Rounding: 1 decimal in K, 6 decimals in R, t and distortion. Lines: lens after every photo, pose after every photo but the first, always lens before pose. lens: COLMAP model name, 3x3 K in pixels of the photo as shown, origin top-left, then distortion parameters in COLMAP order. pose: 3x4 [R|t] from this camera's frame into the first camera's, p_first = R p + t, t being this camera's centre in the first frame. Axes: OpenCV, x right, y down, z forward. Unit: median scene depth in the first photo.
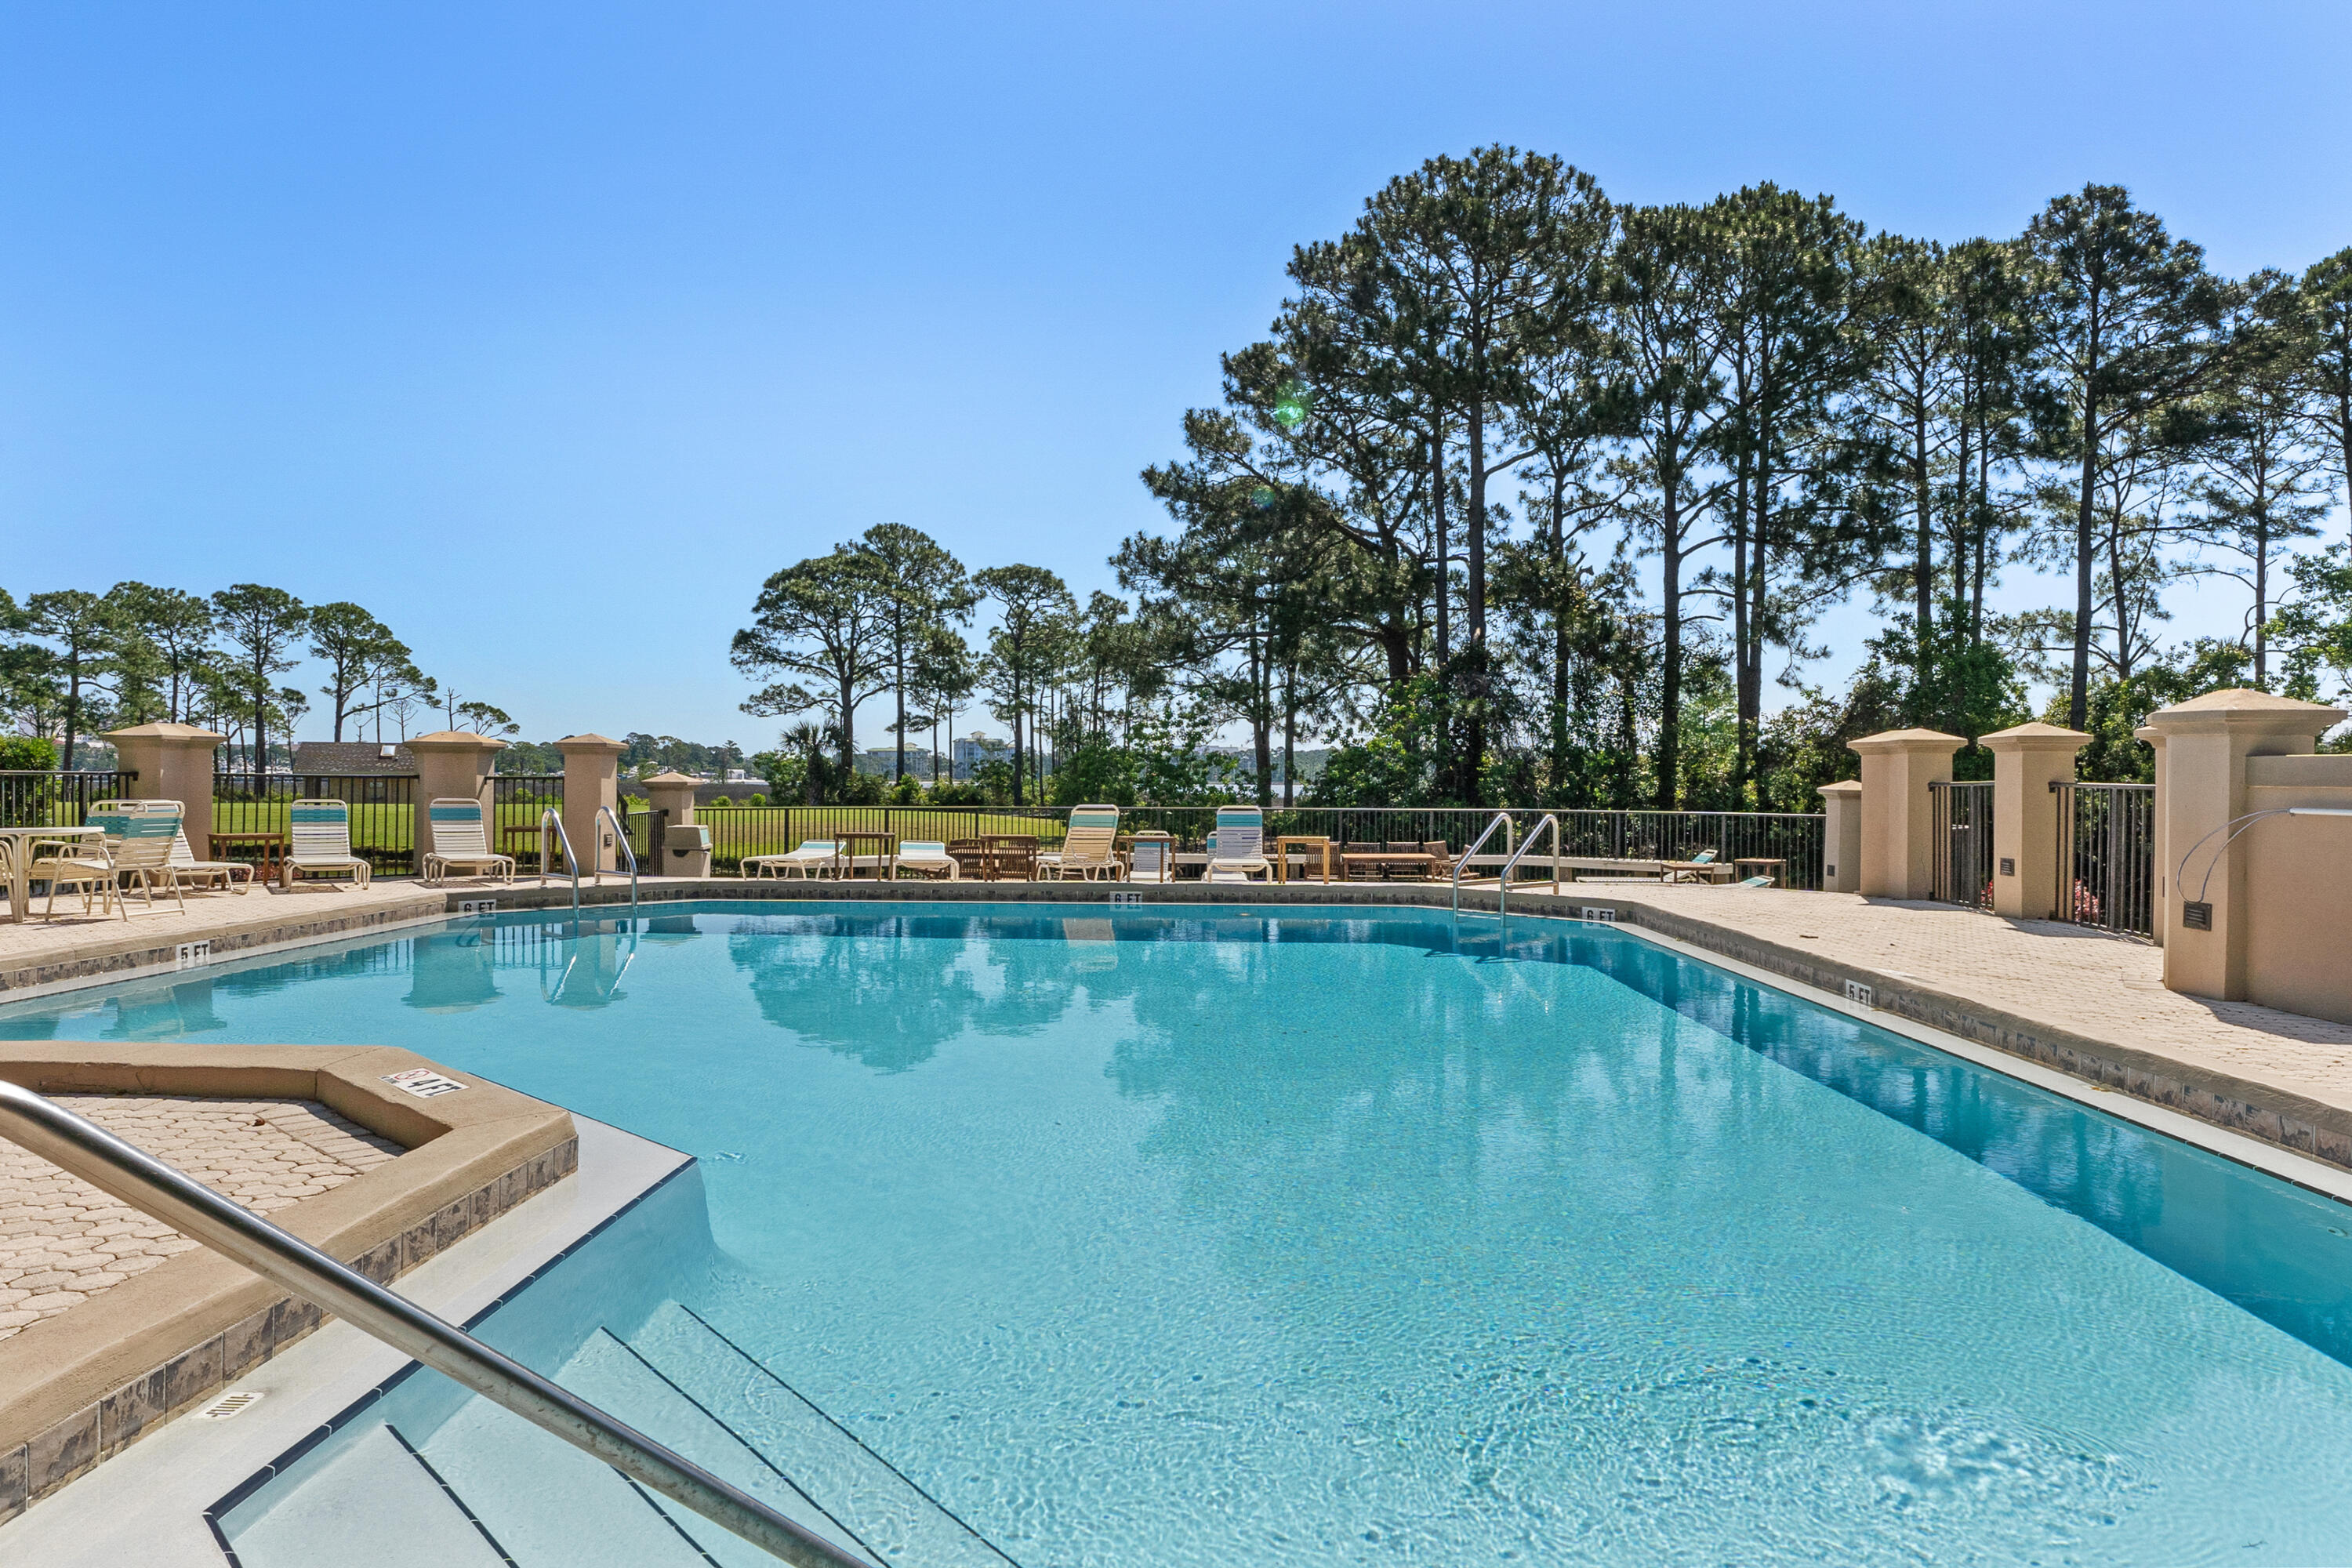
lens RADIAL K [[1429.9, 0, 1176.0], [0, 1429.9, 784.0], [0, 0, 1]] dist [-0.003202, -0.000827]
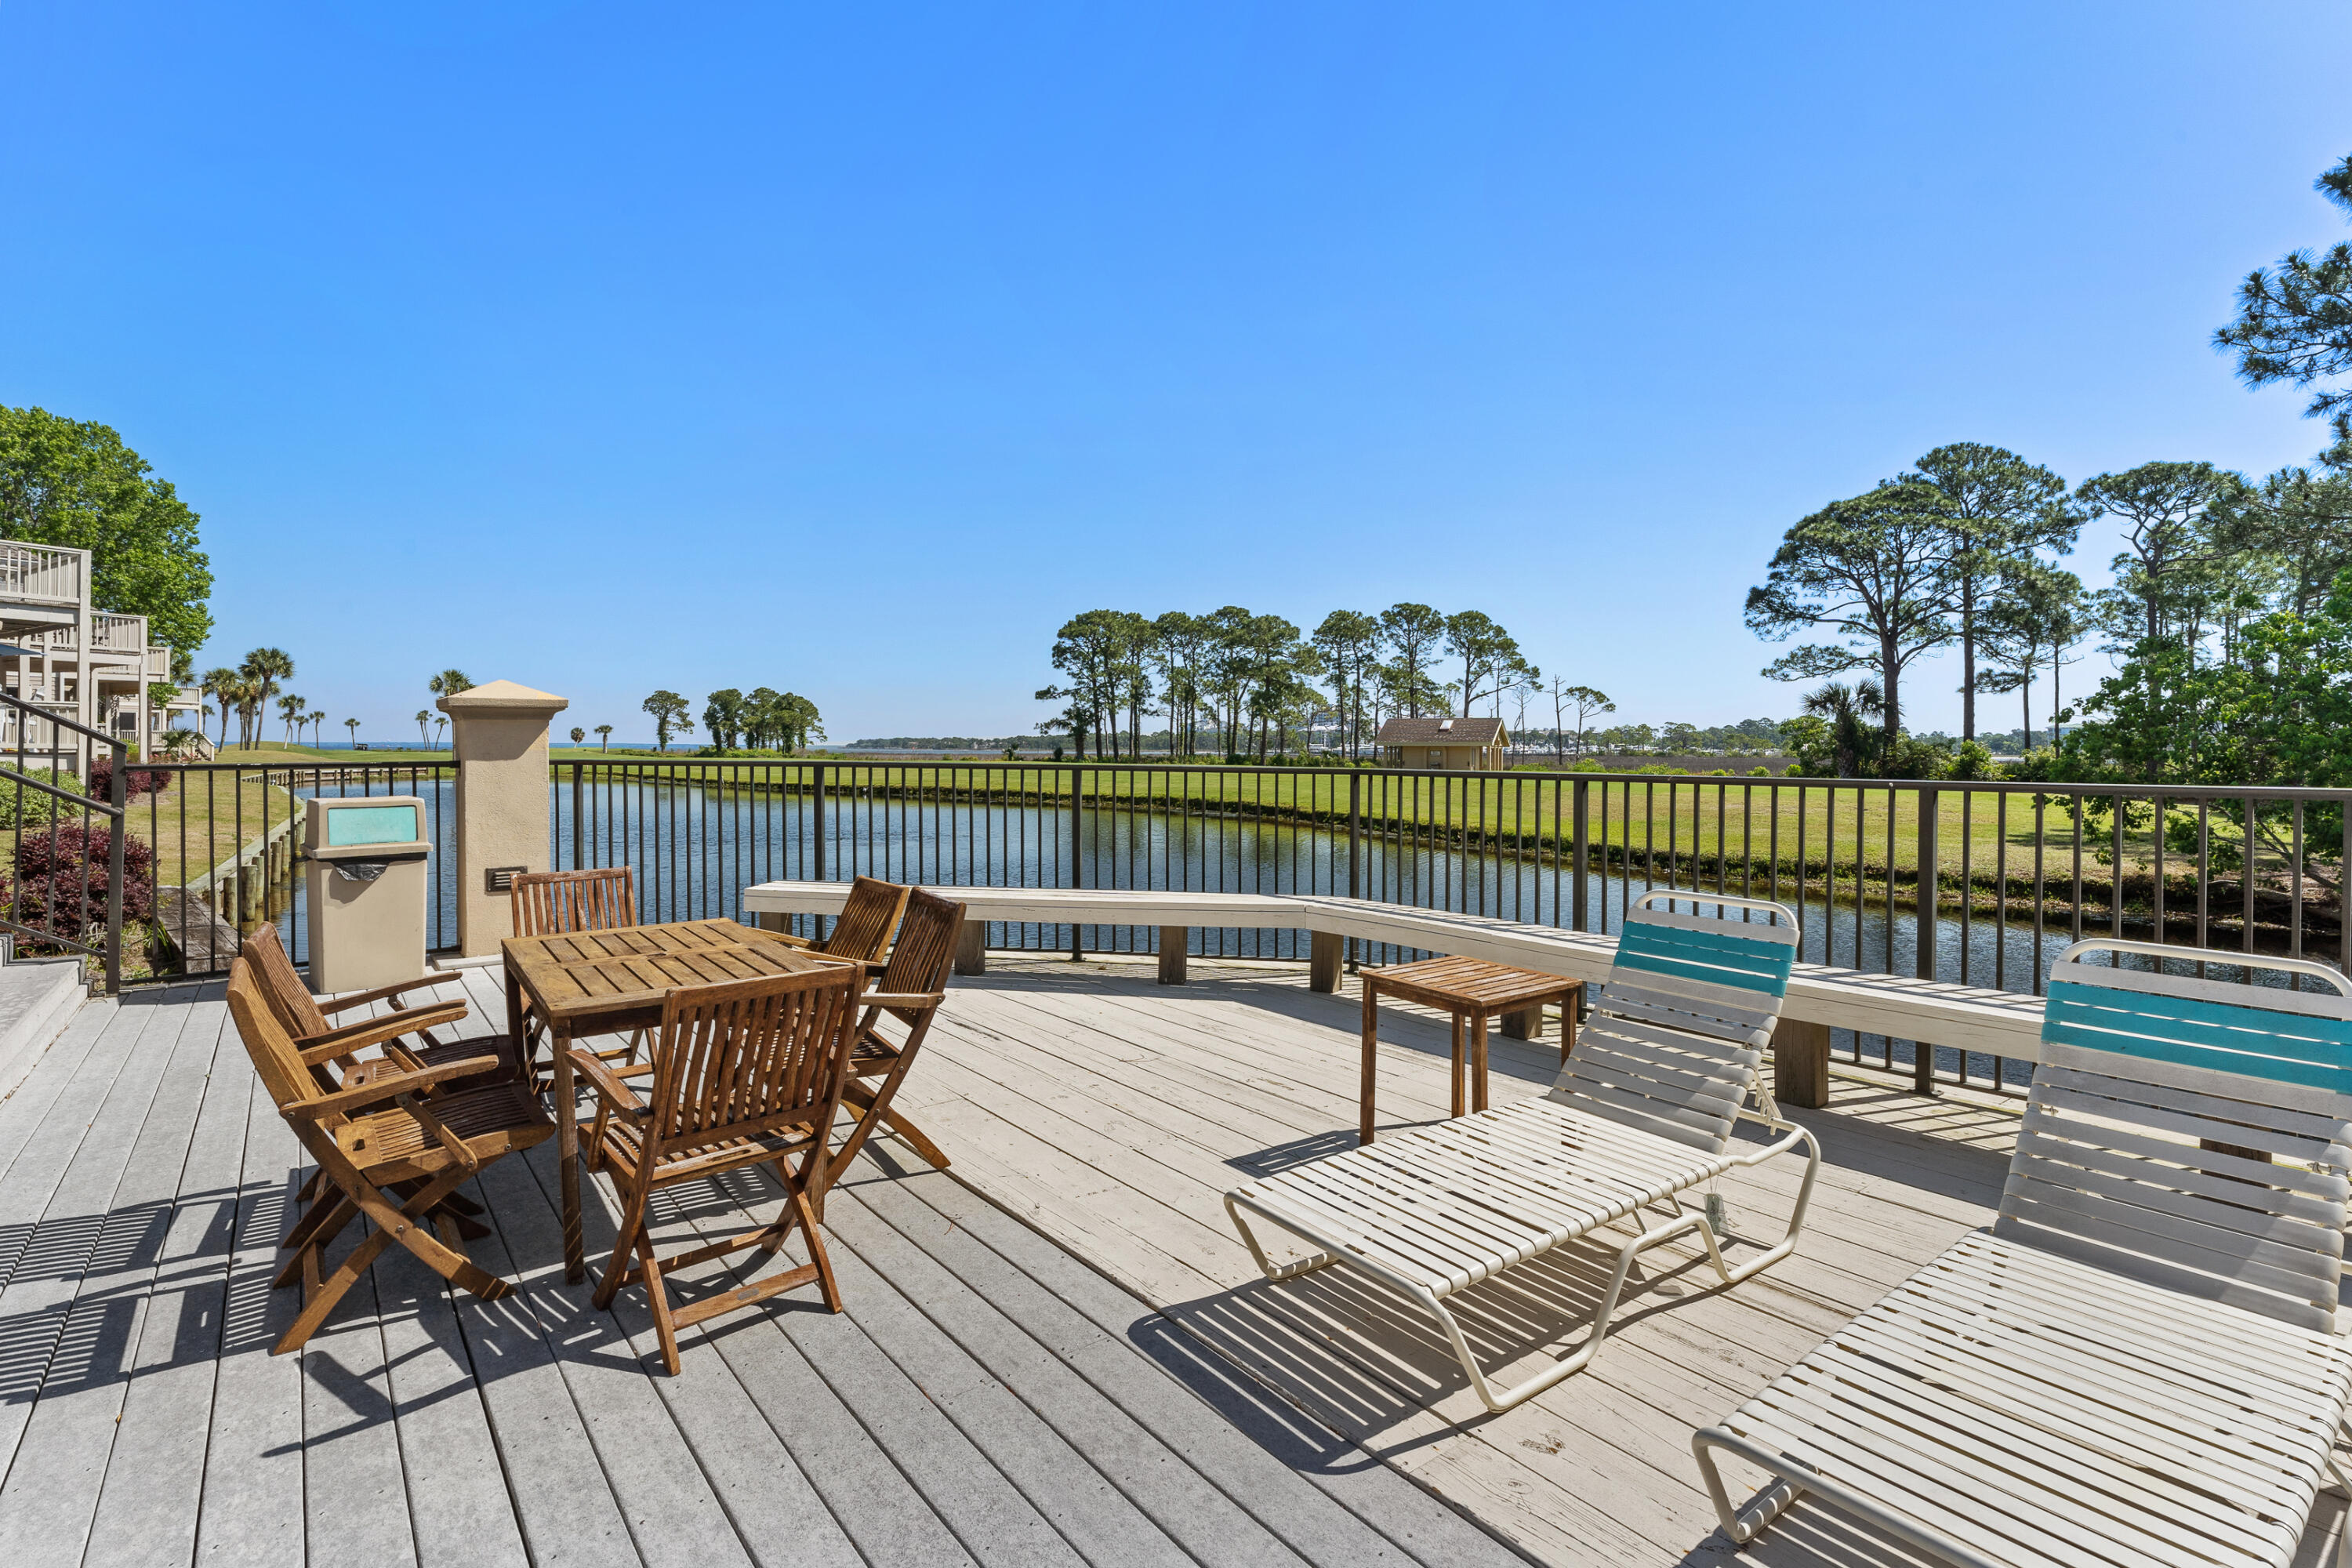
lens RADIAL K [[1116.6, 0, 1173.4], [0, 1116.6, 759.3], [0, 0, 1]] dist [-0.001413, 0.000026]
pose [[0.637070, 0.004771, -0.770791, 0.015176], [-0.004128, 0.999988, 0.002778, 0.003311], [0.770795, 0.001412, 0.637082, 0.225845]]
